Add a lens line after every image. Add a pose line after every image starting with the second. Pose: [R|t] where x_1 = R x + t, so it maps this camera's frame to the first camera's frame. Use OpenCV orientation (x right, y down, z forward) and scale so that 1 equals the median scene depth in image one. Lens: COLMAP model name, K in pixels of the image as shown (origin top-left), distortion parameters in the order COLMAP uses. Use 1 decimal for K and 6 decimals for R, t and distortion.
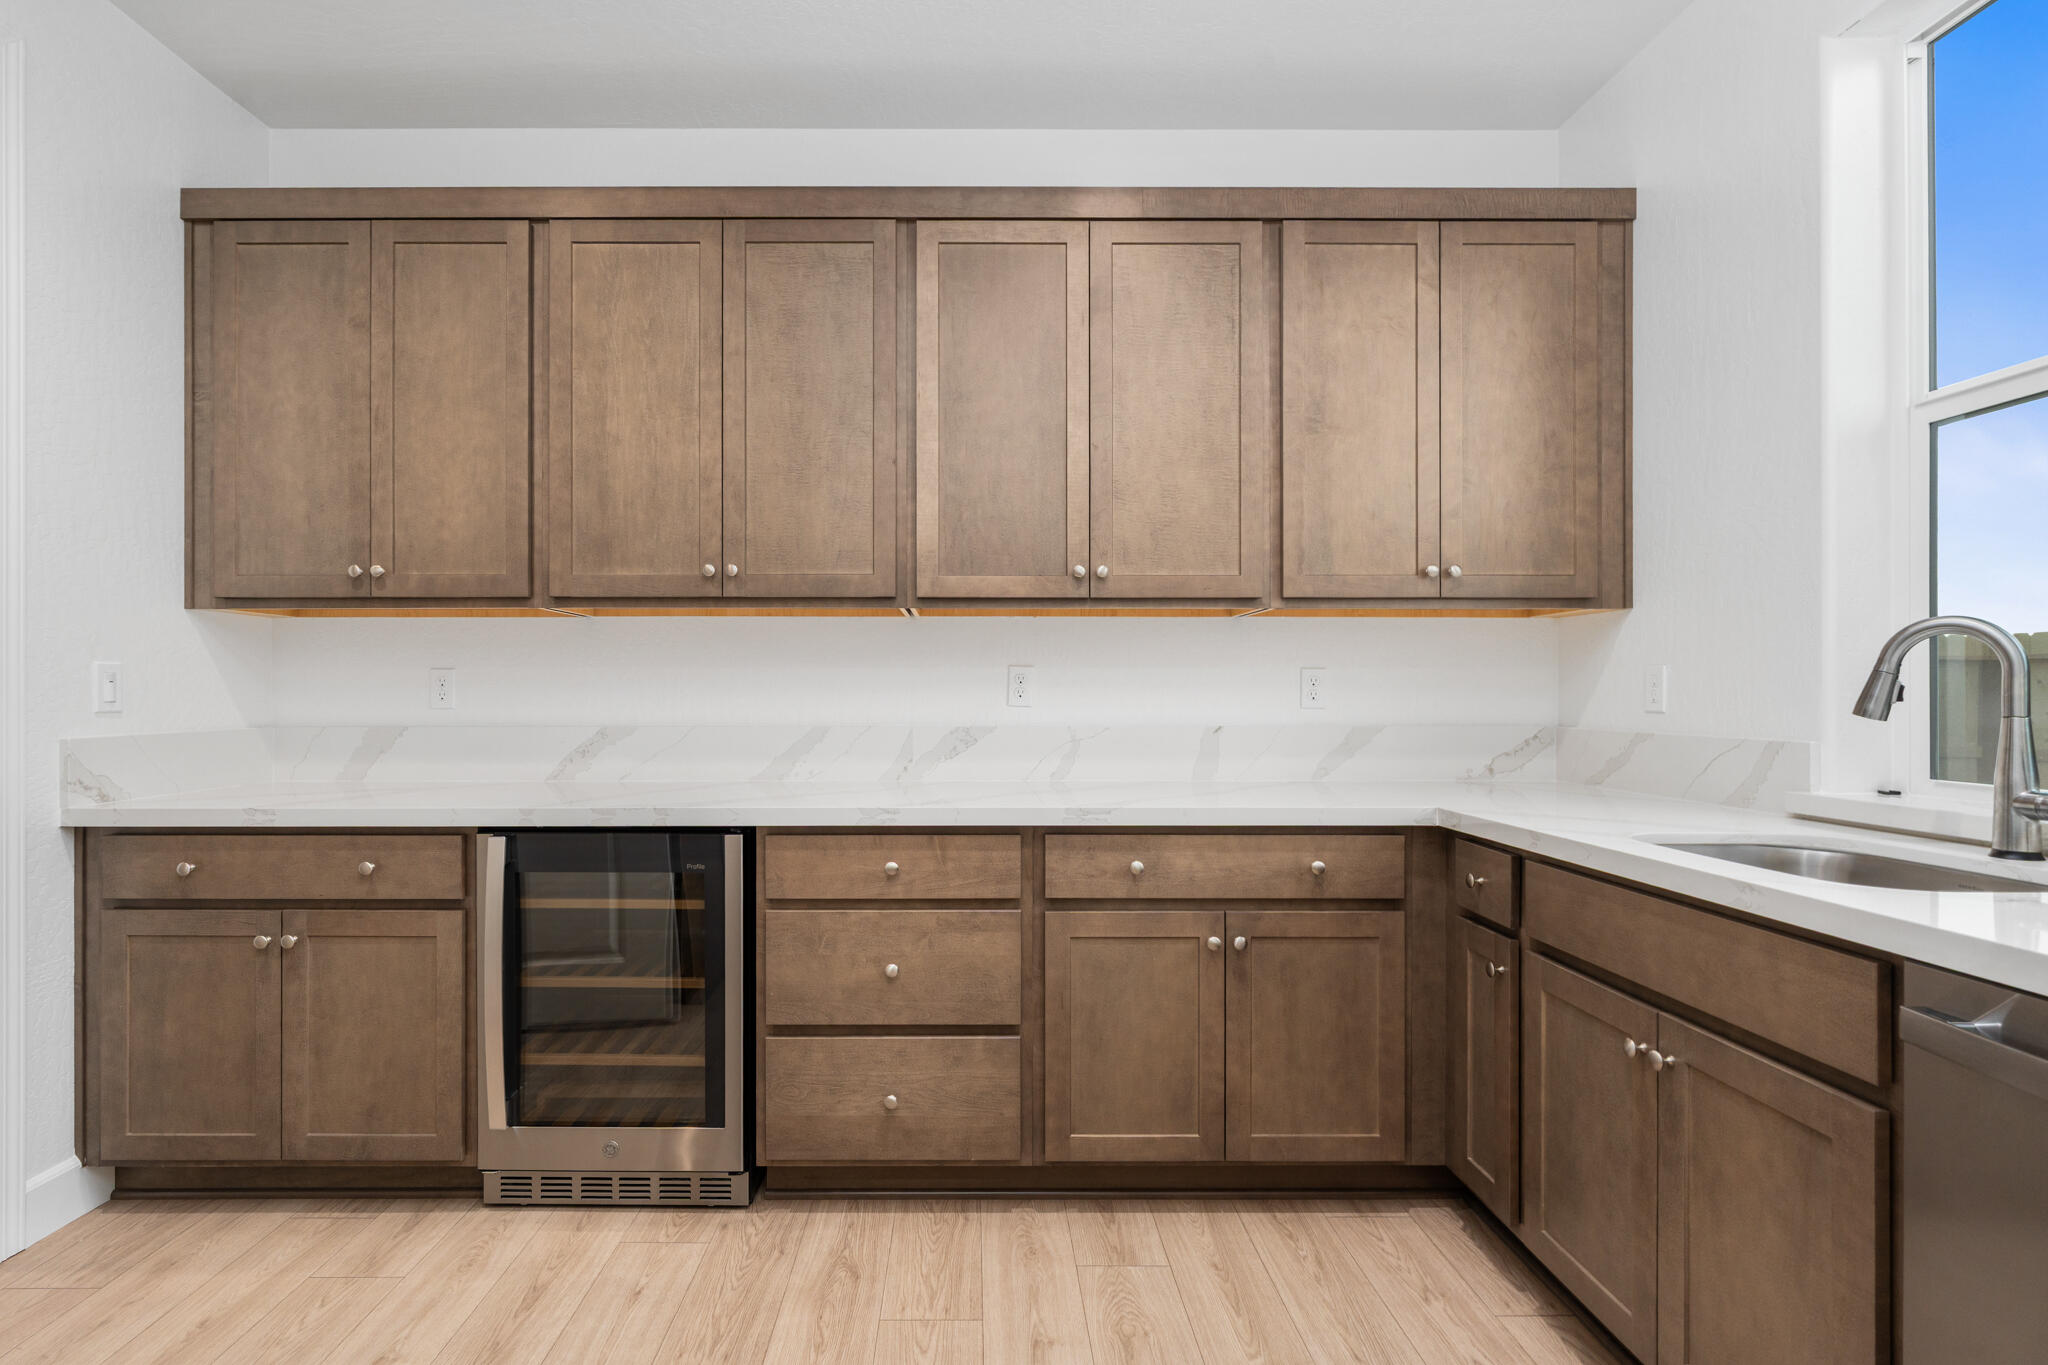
lens RADIAL K [[1052.7, 0, 1024.0], [0, 1052.7, 682.5], [0, 0, 1]] dist [-0.001158, -0.000054]
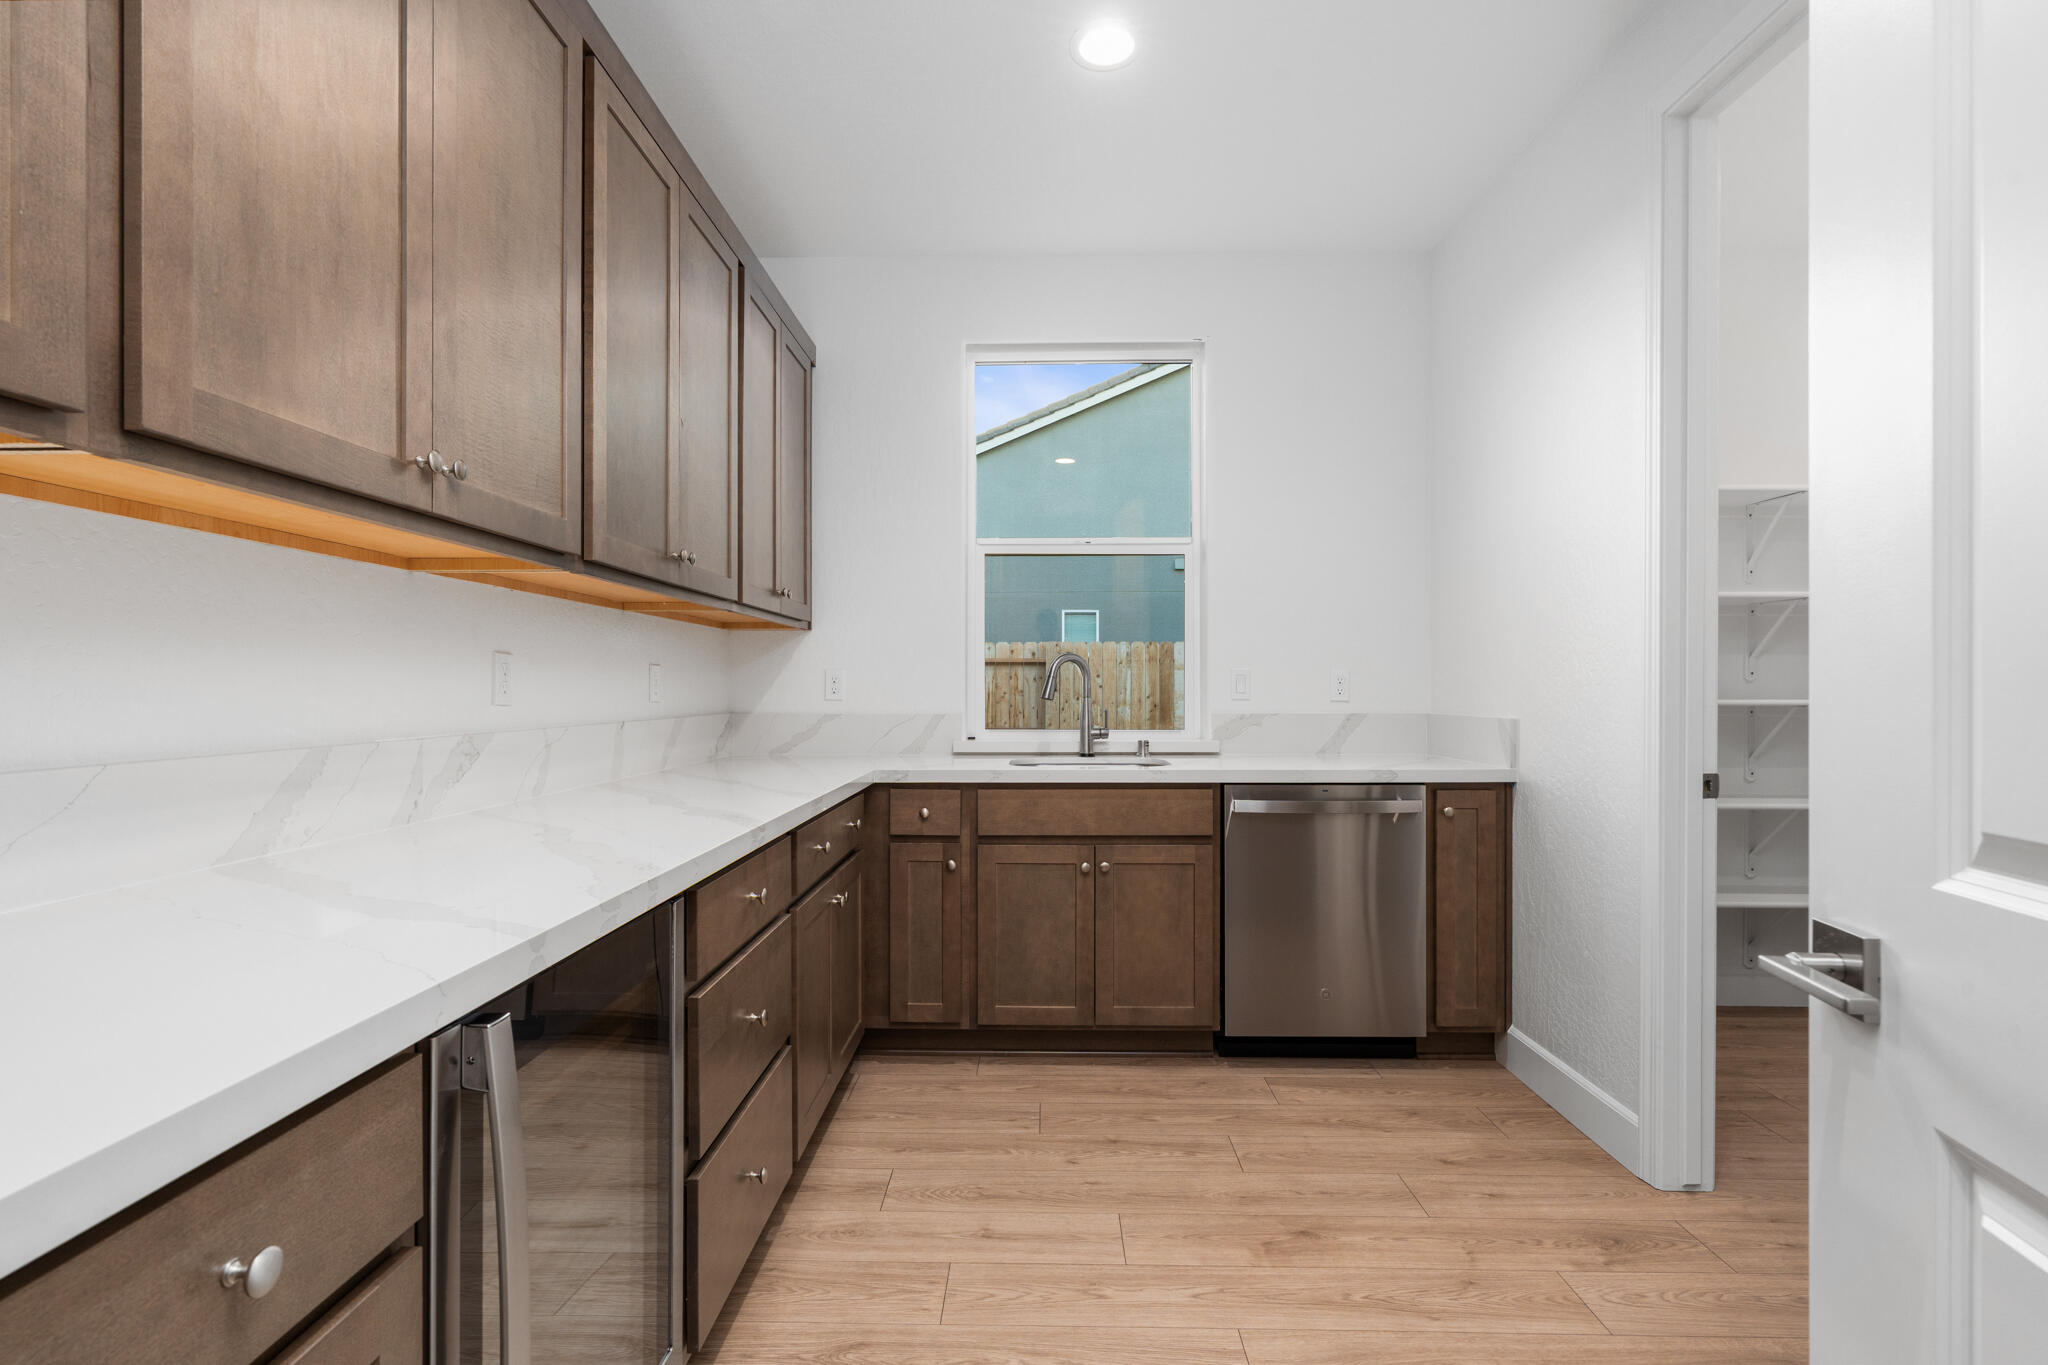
lens RADIAL K [[972.6, 0, 1027.7], [0, 972.6, 684.5], [0, 0, 1]] dist [-0.003222, 0.000111]
pose [[0.018156, 0.003969, 0.999827, -1.003102], [-0.008196, 0.999959, -0.003821, 0.010179], [-0.999802, -0.008125, 0.018188, 0.869202]]
